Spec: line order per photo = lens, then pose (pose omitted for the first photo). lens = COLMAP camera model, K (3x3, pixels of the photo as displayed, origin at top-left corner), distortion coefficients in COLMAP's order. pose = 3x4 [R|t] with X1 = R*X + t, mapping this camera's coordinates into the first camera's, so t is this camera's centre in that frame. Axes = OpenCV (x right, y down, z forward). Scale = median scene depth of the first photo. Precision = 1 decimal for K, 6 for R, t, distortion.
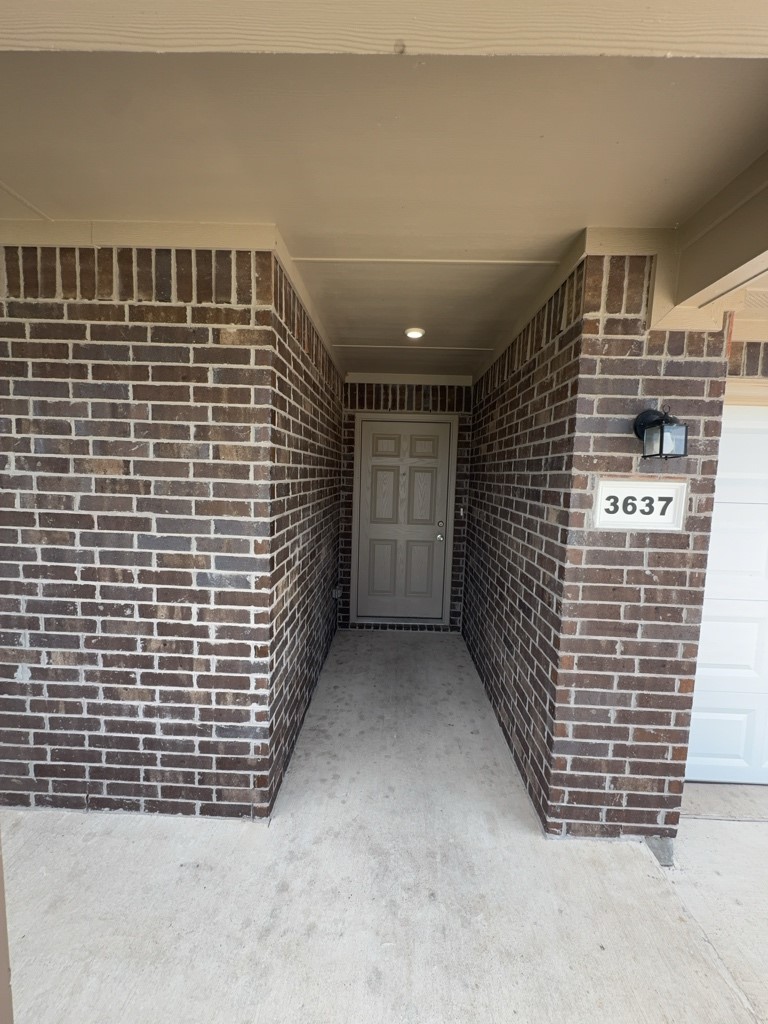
lens RADIAL K [[406.0, 0, 384.0], [0, 406.0, 512.0], [0, 0, 1]] dist [0.002789, 0.000270]
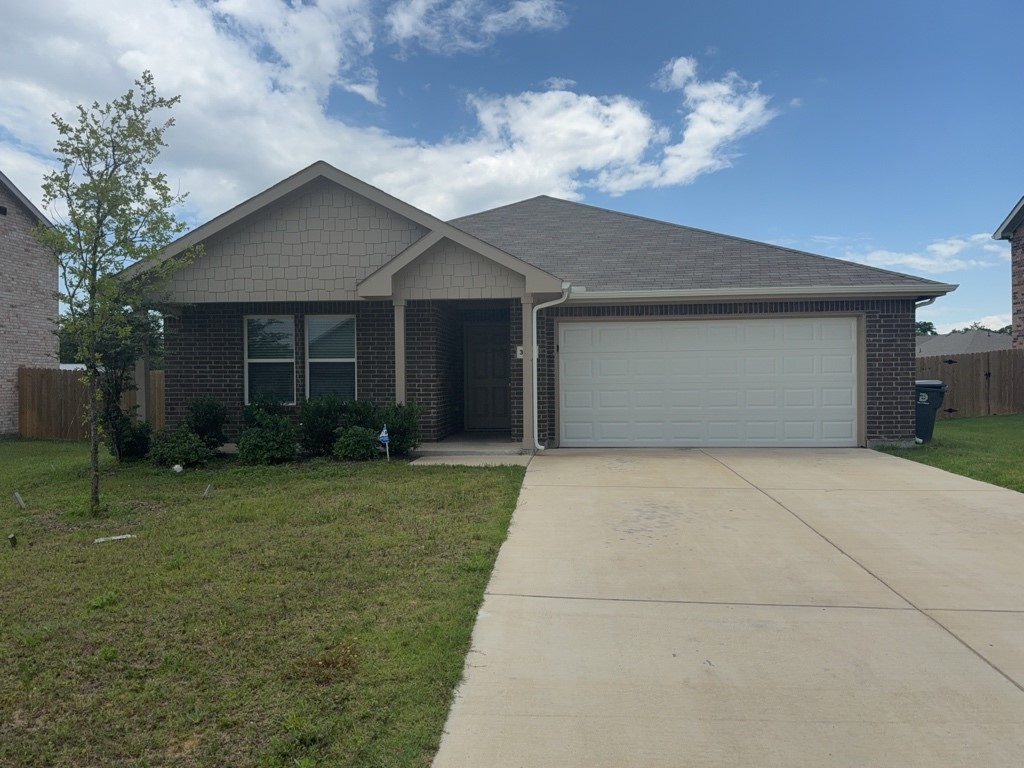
lens RADIAL K [[730.4, 0, 505.7], [0, 730.4, 385.3], [0, 0, 1]] dist [0.085813, -0.114814]
pose [[0.996963, -0.039137, -0.067331, 0.842951], [0.032892, 0.995264, -0.091477, 0.914994], [0.070593, 0.088984, 0.993528, -5.844060]]
